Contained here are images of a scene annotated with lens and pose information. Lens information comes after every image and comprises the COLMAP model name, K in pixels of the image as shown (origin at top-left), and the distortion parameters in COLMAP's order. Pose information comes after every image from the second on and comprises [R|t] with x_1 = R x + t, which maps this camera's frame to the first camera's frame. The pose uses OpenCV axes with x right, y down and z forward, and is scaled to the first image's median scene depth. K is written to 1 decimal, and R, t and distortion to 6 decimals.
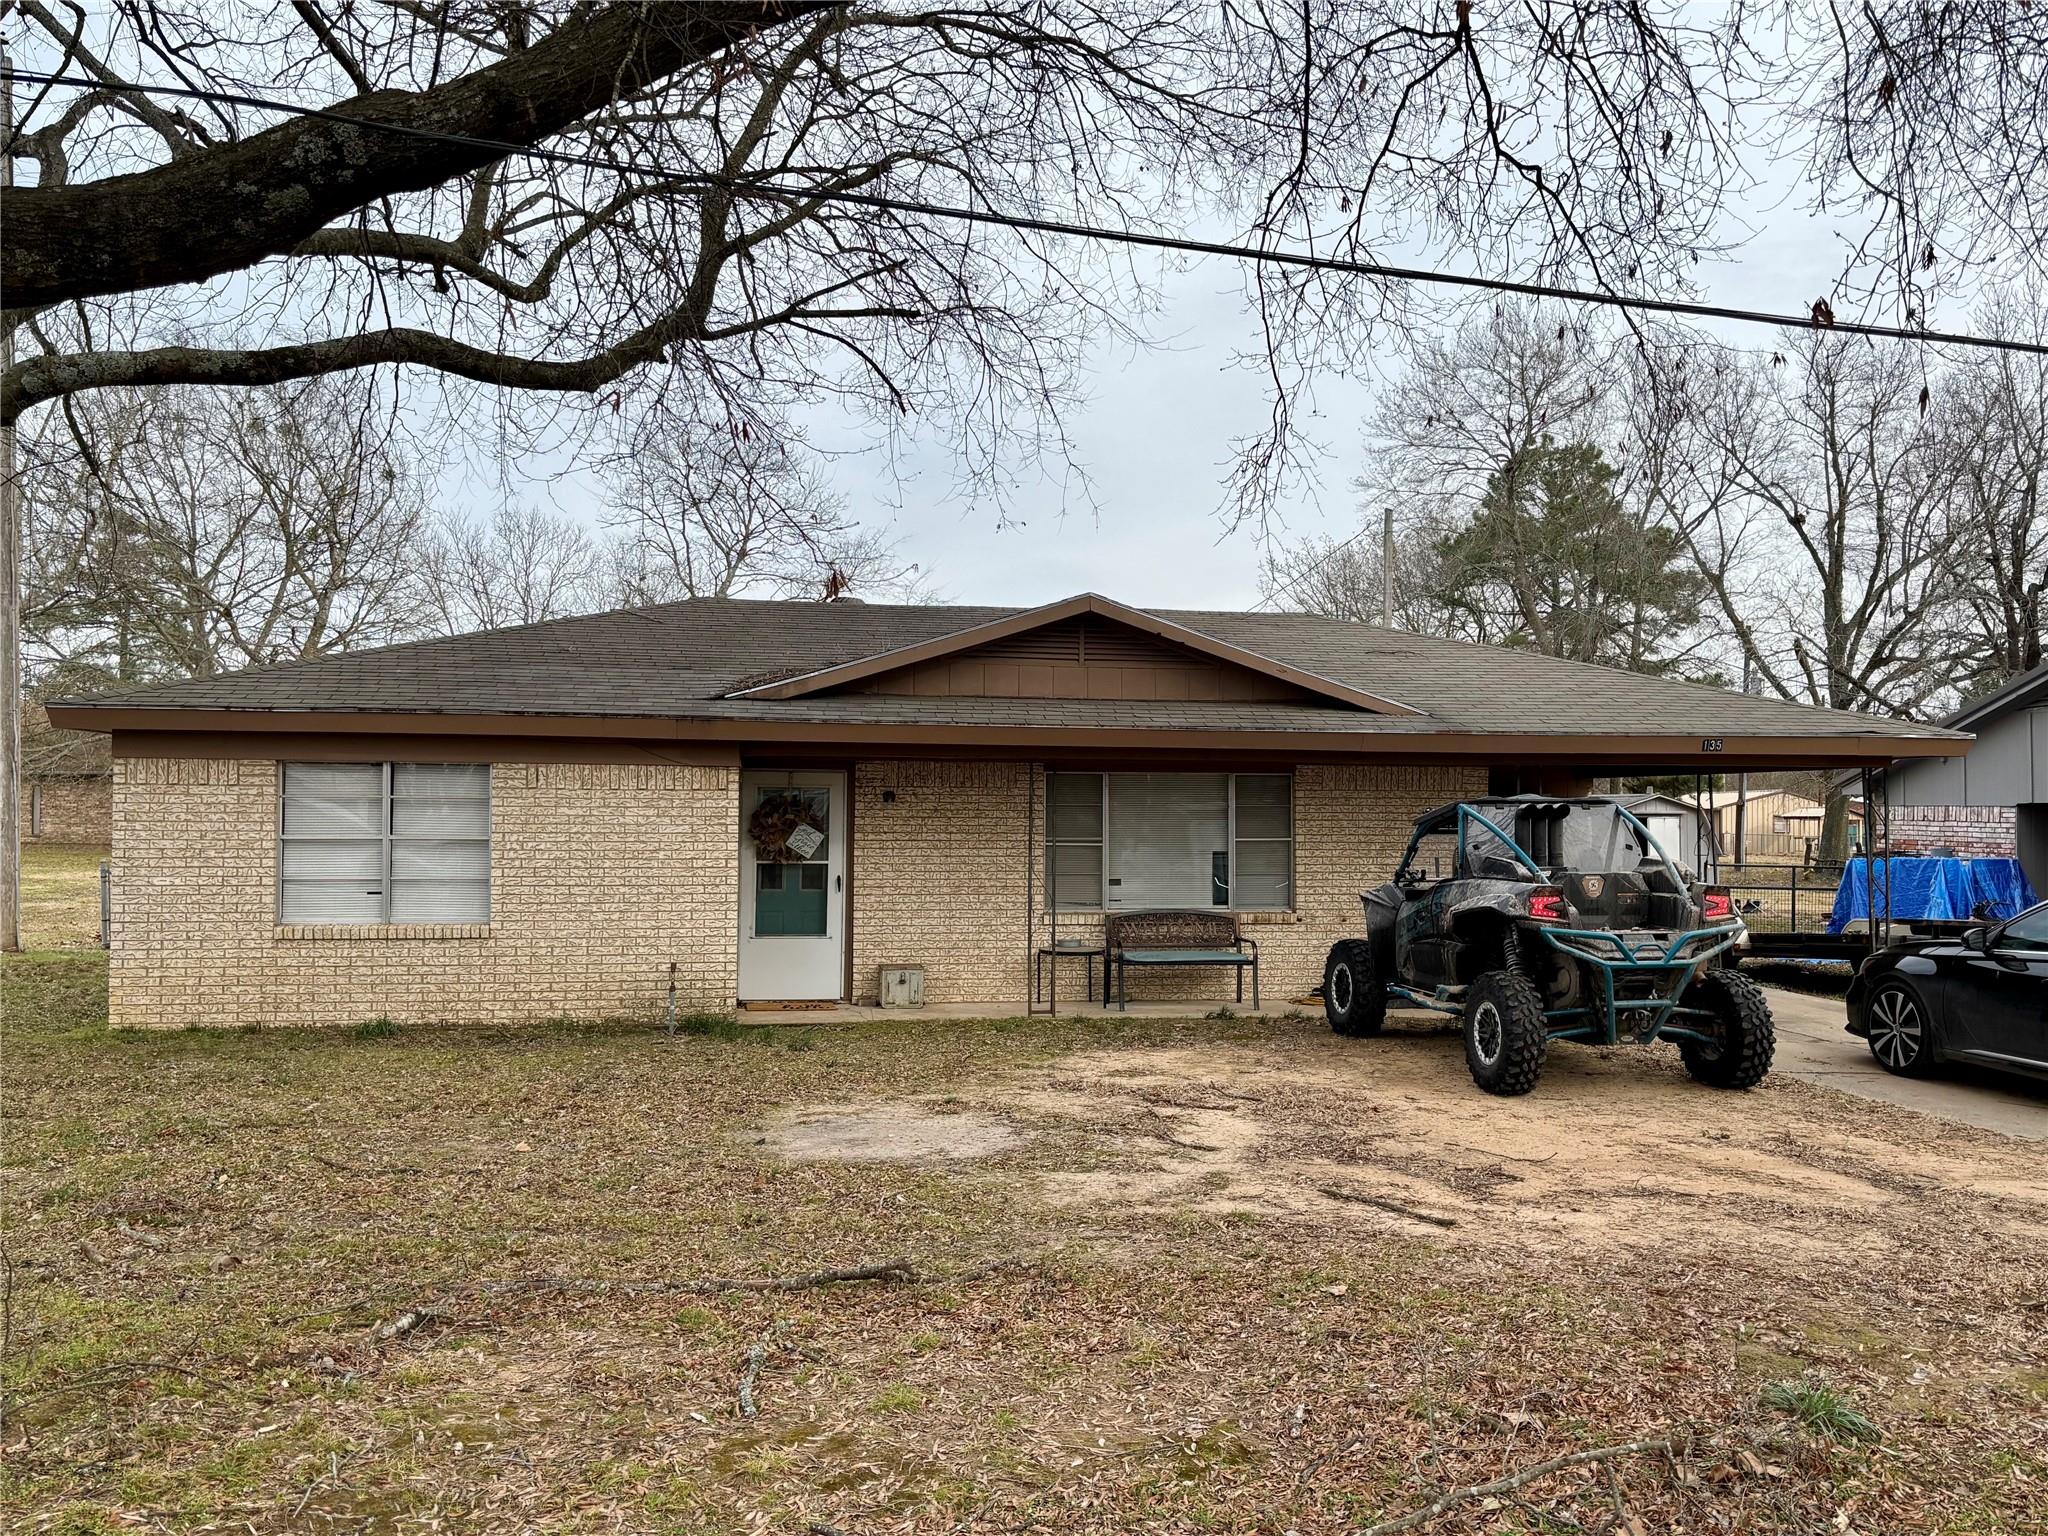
lens RADIAL K [[1655.9, 0, 1024.1], [0, 1655.9, 787.8], [0, 0, 1]] dist [0.014214, 0.001829]
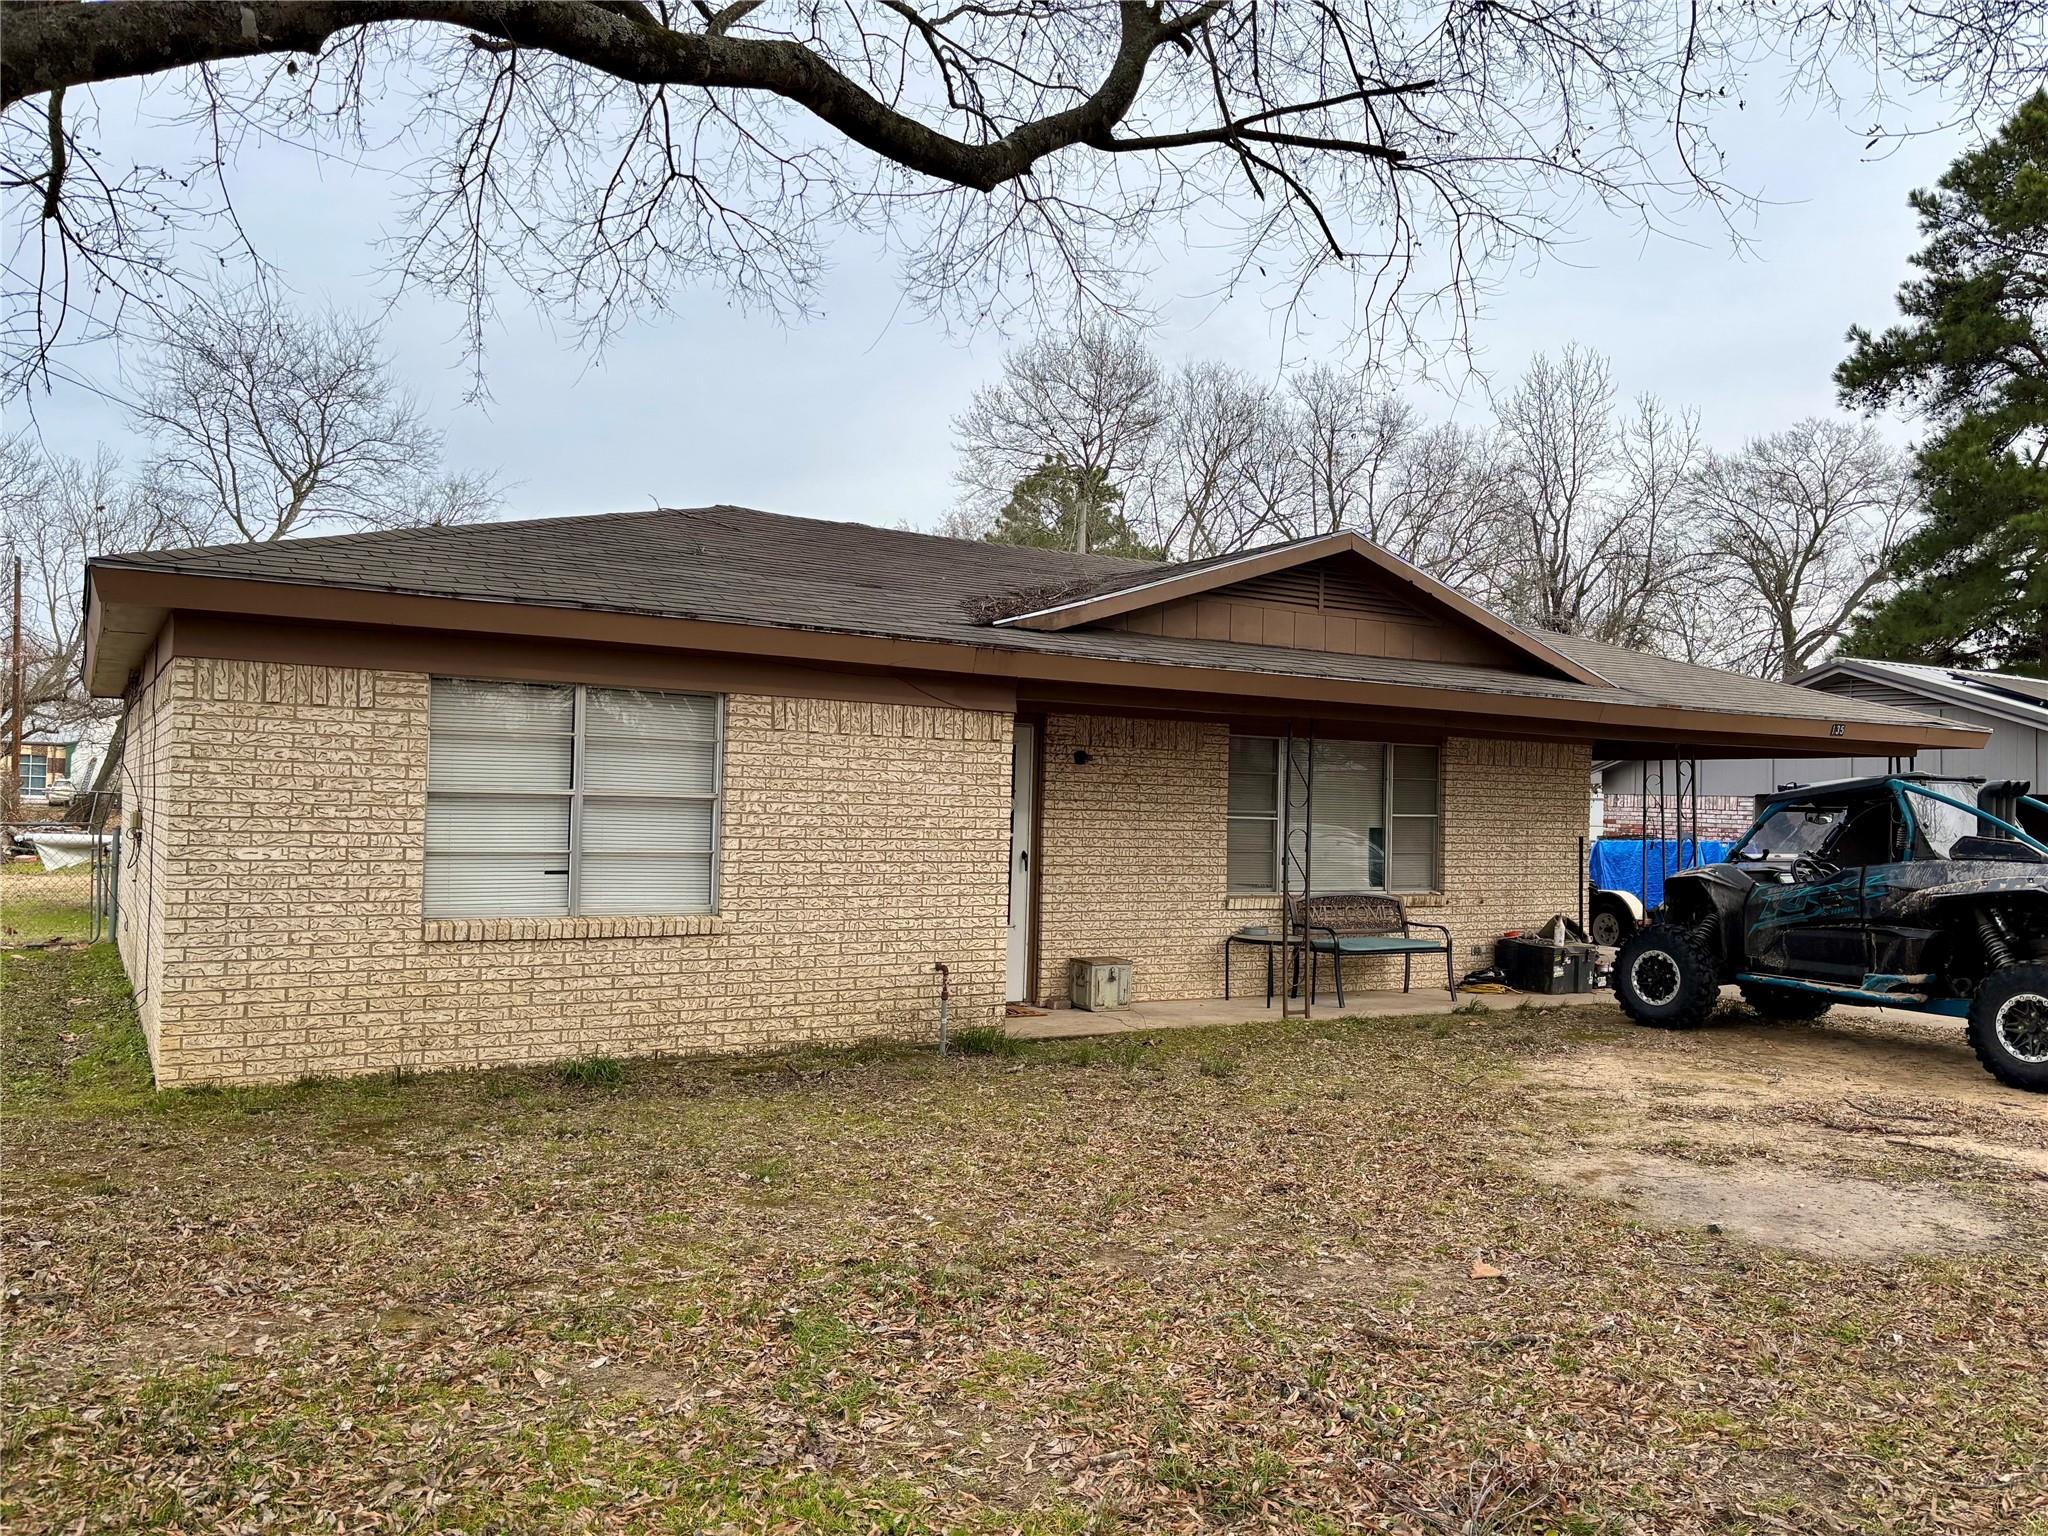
lens RADIAL K [[1557.7, 0, 1024.0], [0, 1557.7, 768.0], [0, 0, 1]] dist [0.103216, -0.181624]
pose [[0.927802, 0.025249, 0.372217, -0.450103], [-0.023144, 0.999681, -0.010123, 0.021489], [-0.372354, 0.000777, 0.928091, 0.311257]]
